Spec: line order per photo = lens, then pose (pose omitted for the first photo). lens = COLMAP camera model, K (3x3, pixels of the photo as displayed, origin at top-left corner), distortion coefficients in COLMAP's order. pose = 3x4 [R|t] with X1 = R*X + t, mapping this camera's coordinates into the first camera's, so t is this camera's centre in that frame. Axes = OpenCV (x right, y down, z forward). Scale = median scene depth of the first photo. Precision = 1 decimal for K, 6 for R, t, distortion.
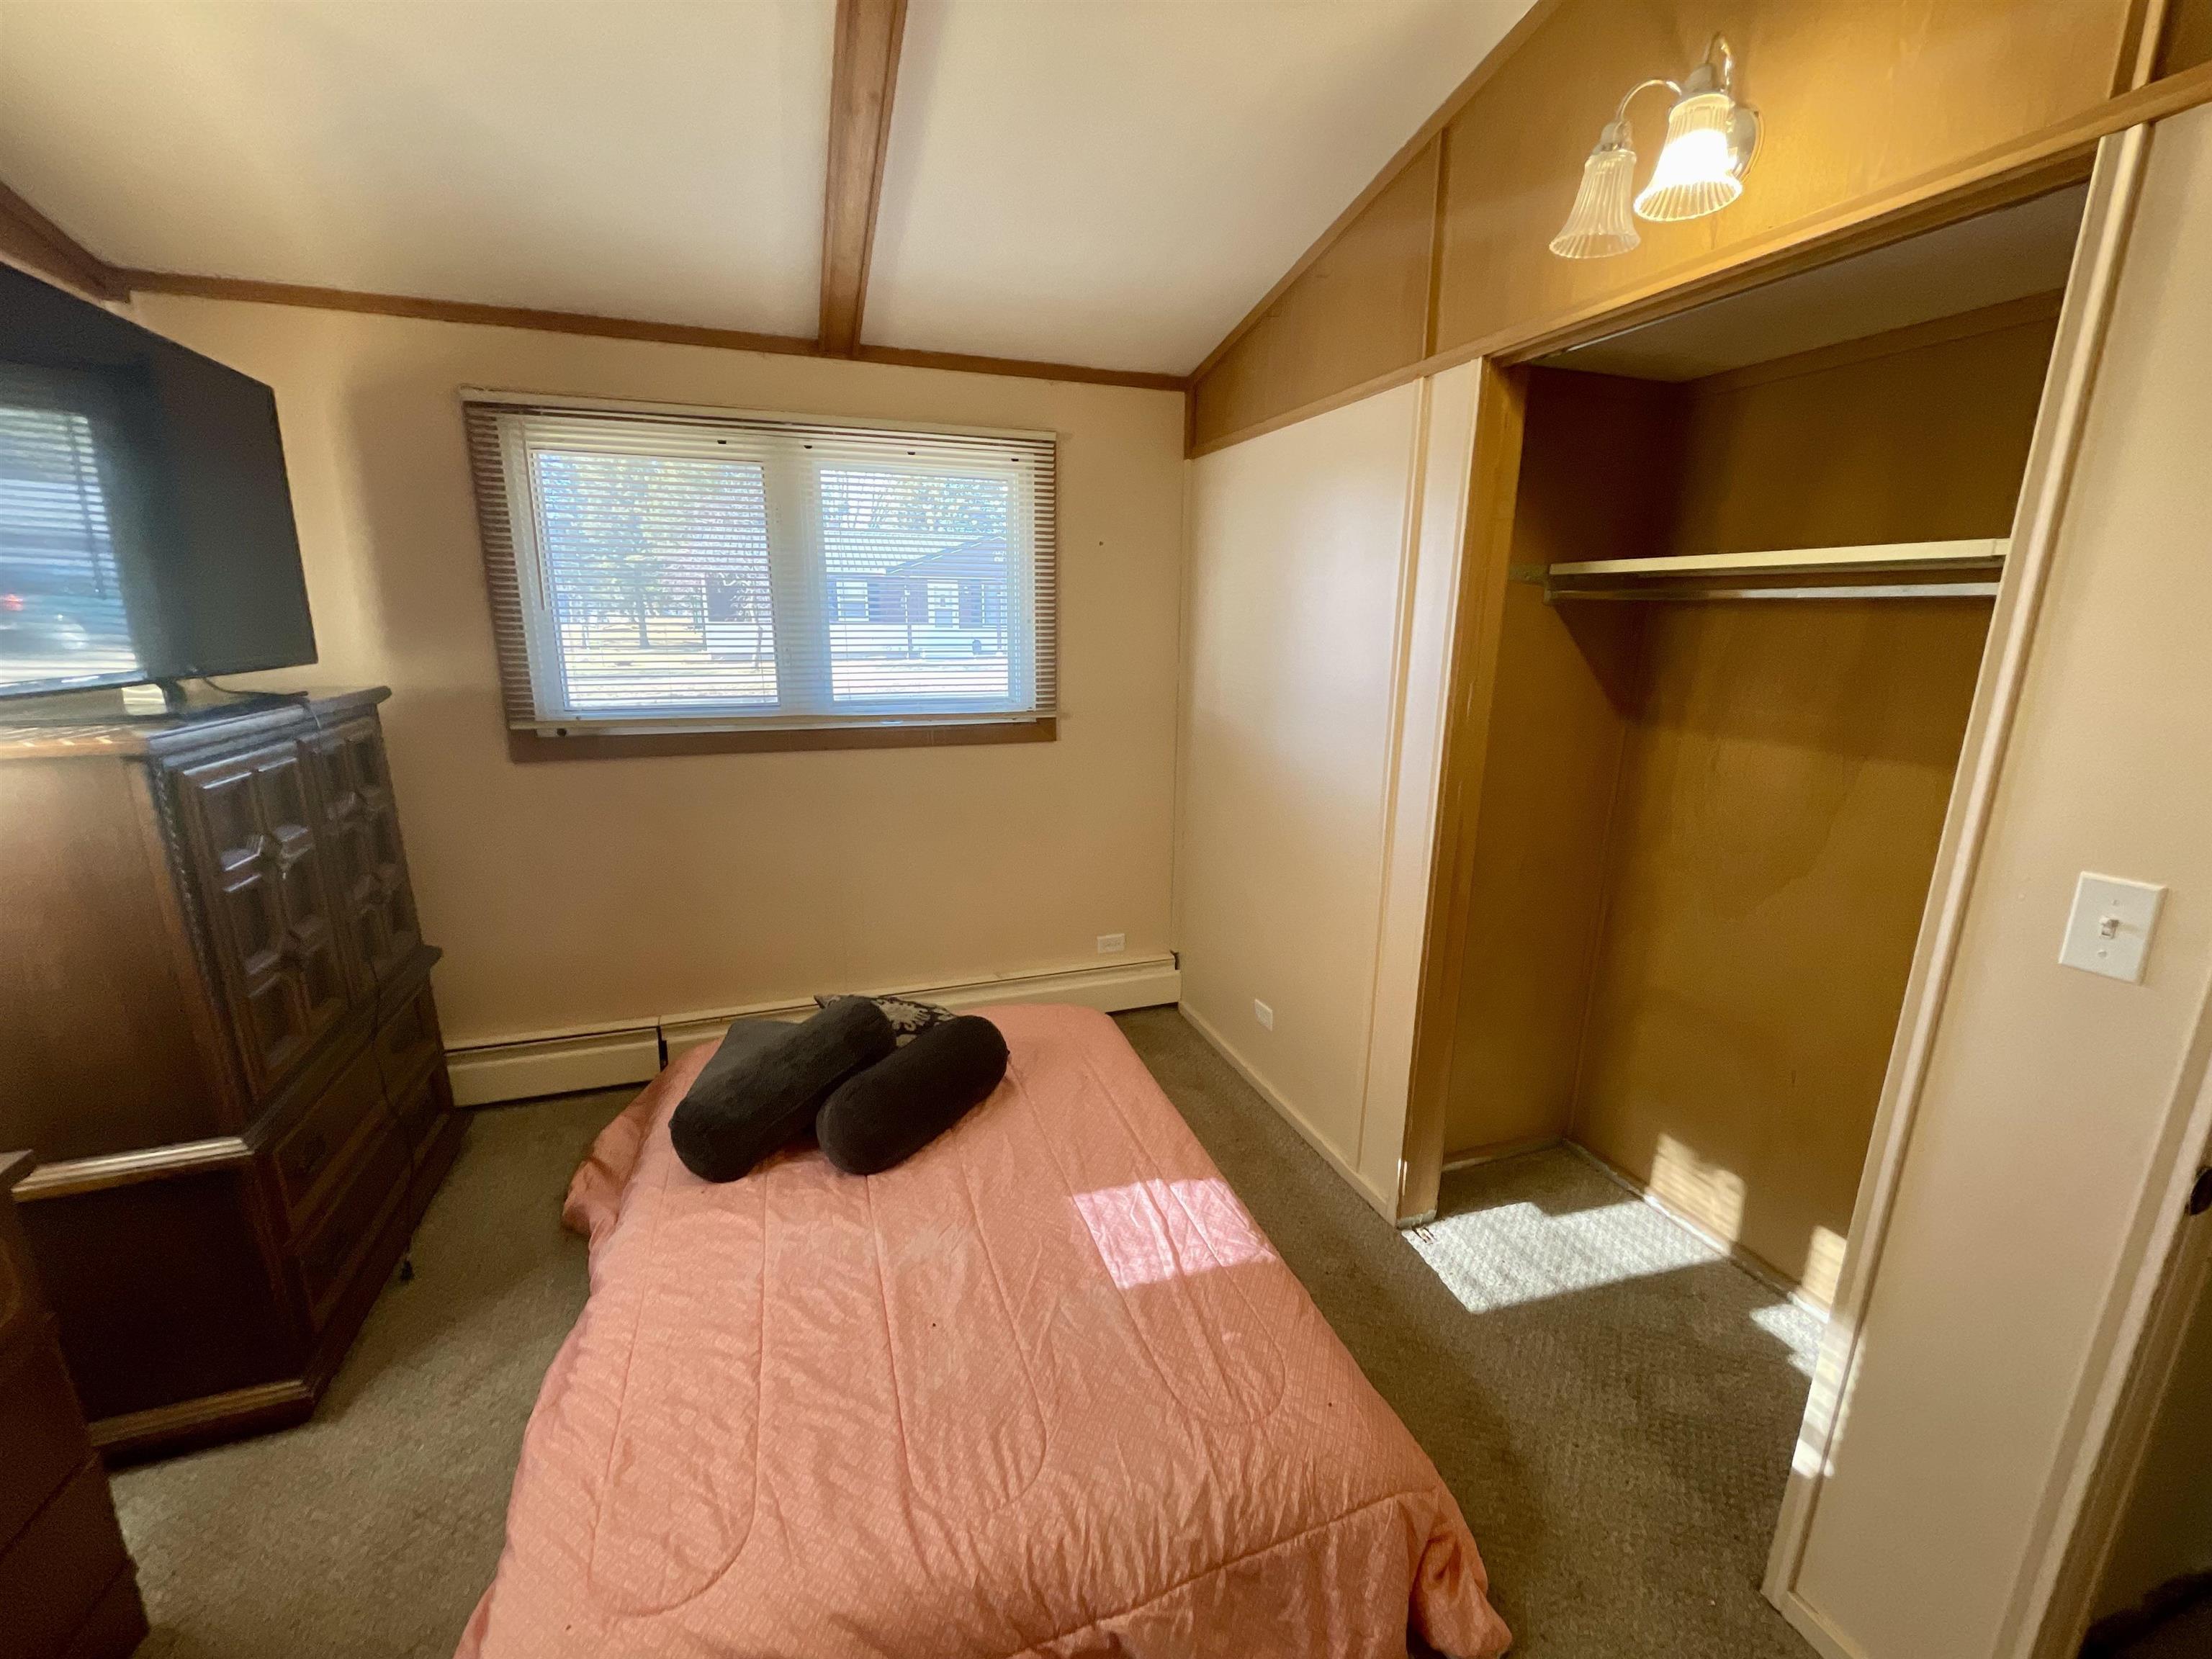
lens RADIAL K [[900.8, 0, 1114.8], [0, 900.8, 824.8], [0, 0, 1]] dist [-0.003990, -0.000024]
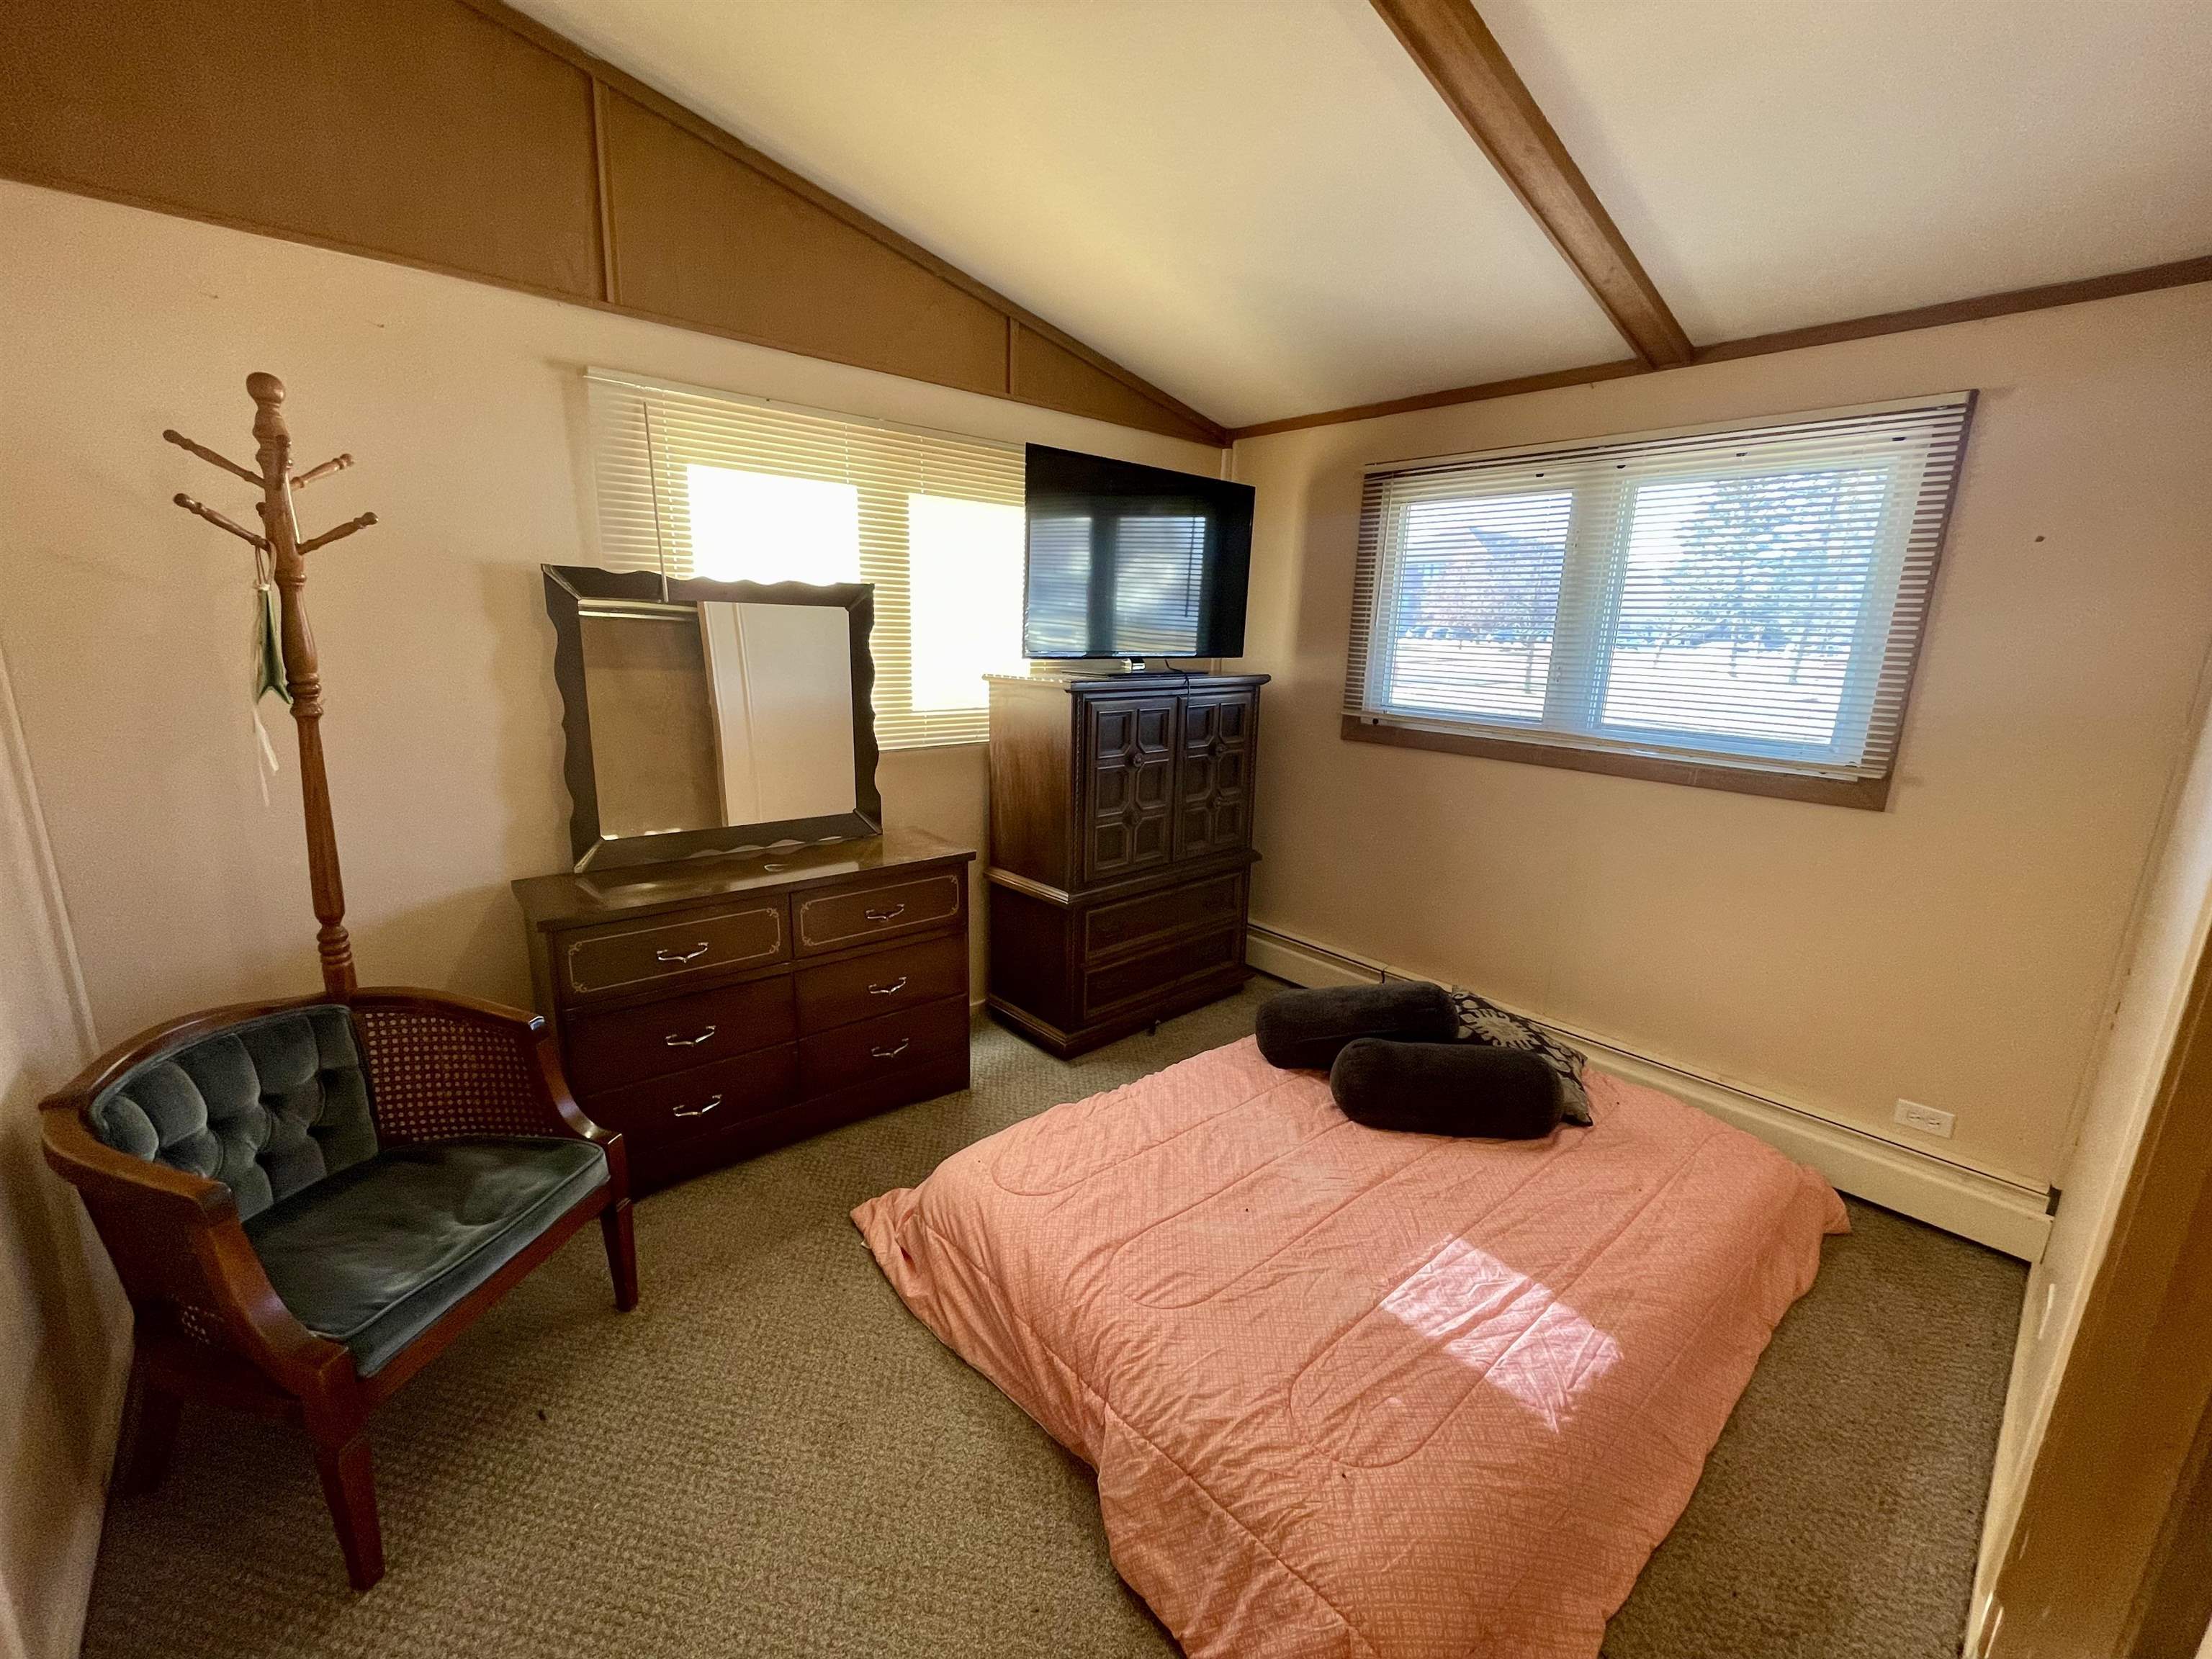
lens RADIAL K [[900.8, 0, 1103.9], [0, 900.8, 825.8], [0, 0, 1]] dist [-0.003990, -0.000024]
pose [[0.369336, 0.206844, -0.905984, 0.607856], [-0.235479, 0.963927, 0.124076, -0.038333], [0.898966, 0.167515, 0.404721, 0.215086]]
